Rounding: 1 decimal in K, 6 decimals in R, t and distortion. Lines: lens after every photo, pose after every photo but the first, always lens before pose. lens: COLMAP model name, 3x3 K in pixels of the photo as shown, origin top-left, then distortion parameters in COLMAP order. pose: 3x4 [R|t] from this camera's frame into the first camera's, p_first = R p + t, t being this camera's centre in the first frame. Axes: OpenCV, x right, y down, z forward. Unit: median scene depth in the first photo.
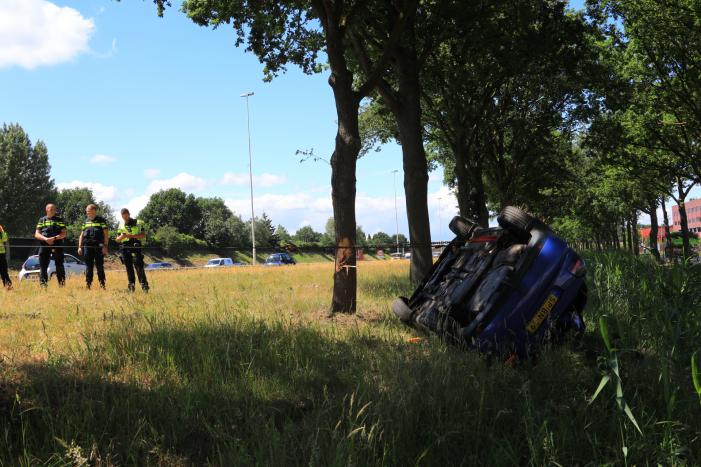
lens RADIAL K [[825.6, 0, 350.5], [0, 825.6, 233.5], [0, 0, 1]] dist [-0.001888, -0.003779]
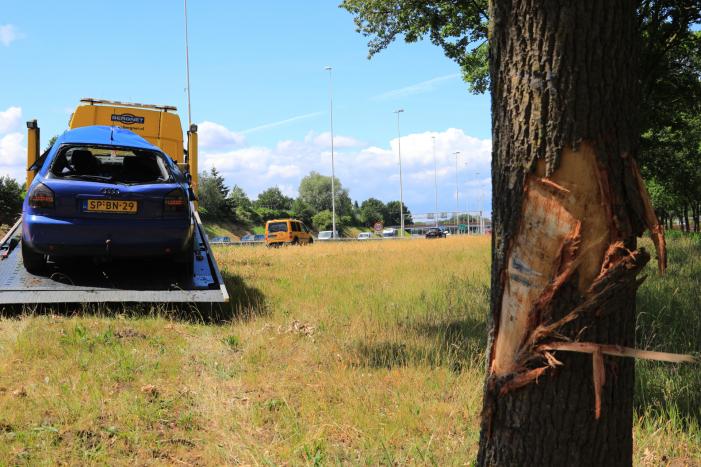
lens RADIAL K [[995.6, 0, 350.5], [0, 995.6, 233.5], [0, 0, 1]] dist [0.111574, 0.110258]
pose [[0.999522, 0.016312, 0.026275, -0.016200], [-0.017138, 0.999357, 0.031501, 0.004932], [-0.025744, -0.031937, 0.999158, 0.267481]]
